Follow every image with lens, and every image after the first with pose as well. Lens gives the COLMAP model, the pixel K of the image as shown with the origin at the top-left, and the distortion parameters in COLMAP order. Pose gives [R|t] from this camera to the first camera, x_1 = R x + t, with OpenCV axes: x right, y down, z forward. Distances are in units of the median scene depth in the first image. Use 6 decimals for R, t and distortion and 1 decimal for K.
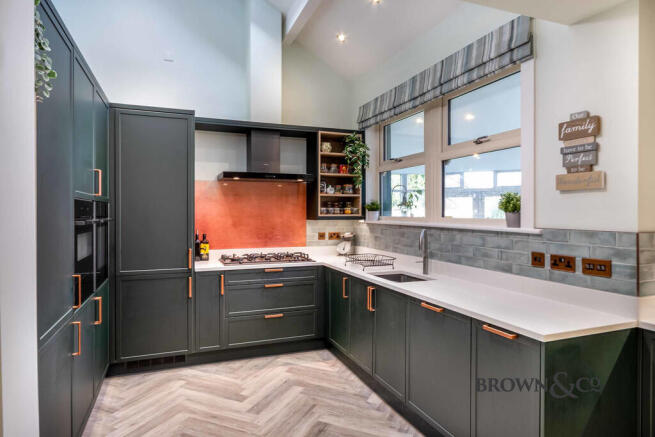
lens RADIAL K [[398.8, 0, 327.5], [0, 398.8, 218.5], [0, 0, 1]] dist [-0.000235, 0.000189]
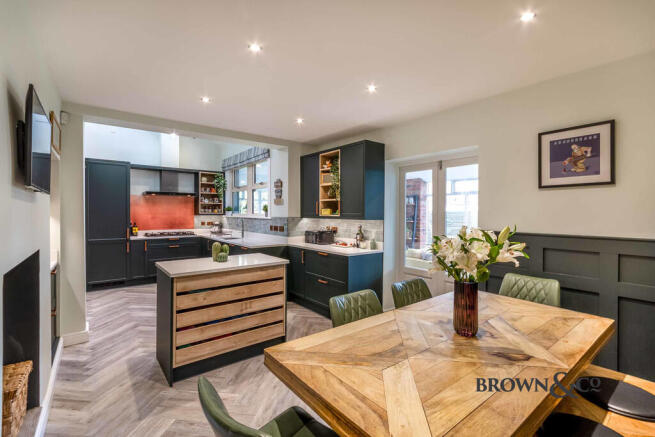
lens RADIAL K [[296.5, 0, 329.2], [0, 296.5, 214.5], [0, 0, 1]] dist [0.009178, -0.000163]
pose [[0.956542, 0.000090, 0.291593, 0.167873], [0.002531, 0.999960, -0.008612, 0.013989], [-0.291582, 0.008975, 0.956504, -0.641909]]
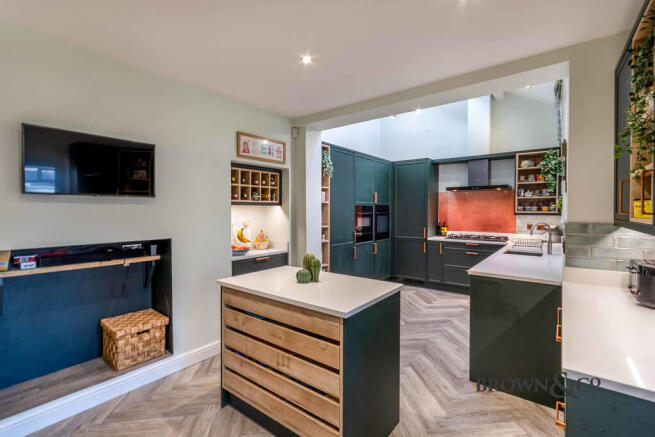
lens RADIAL K [[296.5, 0, 329.2], [0, 296.5, 214.5], [0, 0, 1]] dist [0.009178, -0.000163]
pose [[0.516986, 0.013107, -0.855893, 0.549396], [-0.014922, 0.999869, 0.006299, 0.004606], [0.855864, 0.009515, 0.517114, -0.140507]]
